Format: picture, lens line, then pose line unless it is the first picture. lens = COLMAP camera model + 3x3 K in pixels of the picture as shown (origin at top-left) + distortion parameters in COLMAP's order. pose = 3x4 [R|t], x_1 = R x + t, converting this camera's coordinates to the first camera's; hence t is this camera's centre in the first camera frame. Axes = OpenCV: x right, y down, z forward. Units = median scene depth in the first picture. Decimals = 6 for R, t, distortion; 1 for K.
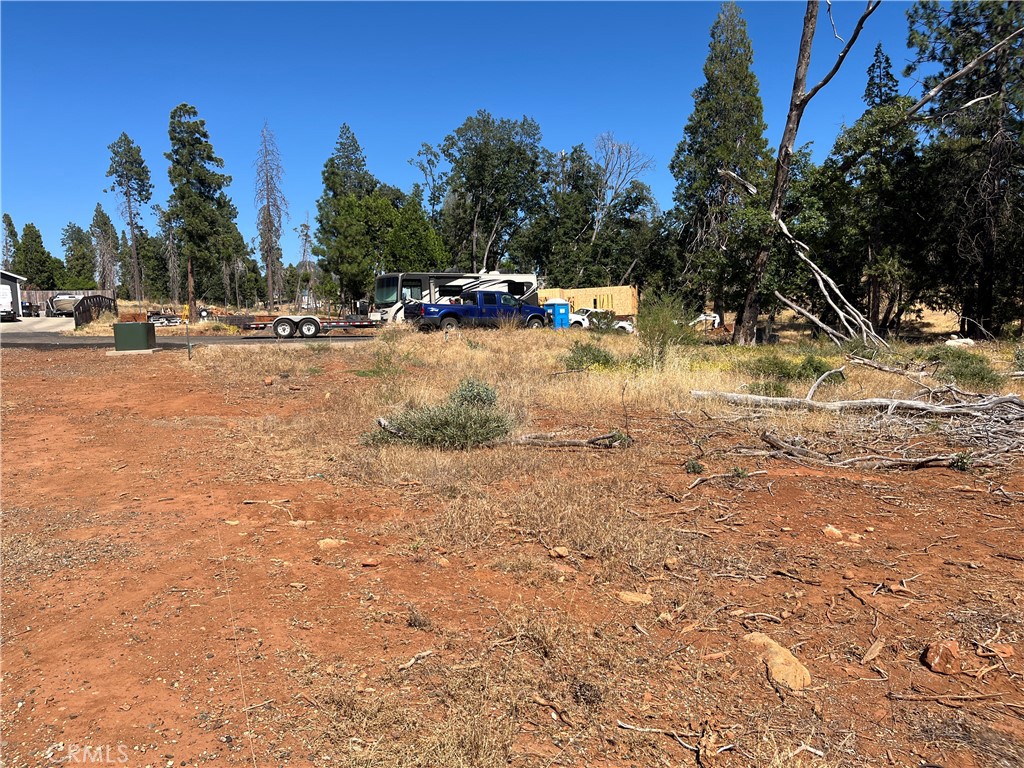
lens RADIAL K [[771.1, 0, 509.2], [0, 771.1, 380.5], [0, 0, 1]] dist [0.071843, -0.106738]
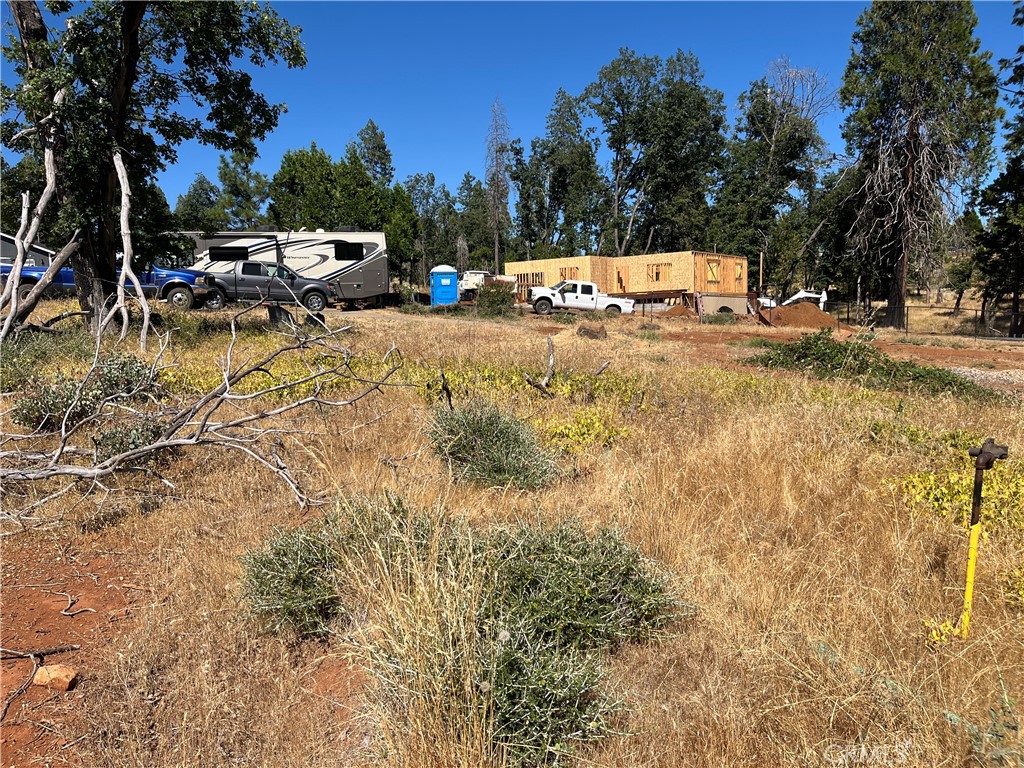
lens RADIAL K [[767.9, 0, 495.7], [0, 767.9, 402.0], [0, 0, 1]] dist [0.044075, -0.075087]
pose [[0.912637, 0.062463, -0.403971, 0.359126], [-0.040000, 0.997160, 0.063818, -0.019710], [0.406810, -0.042084, 0.912543, 0.281149]]
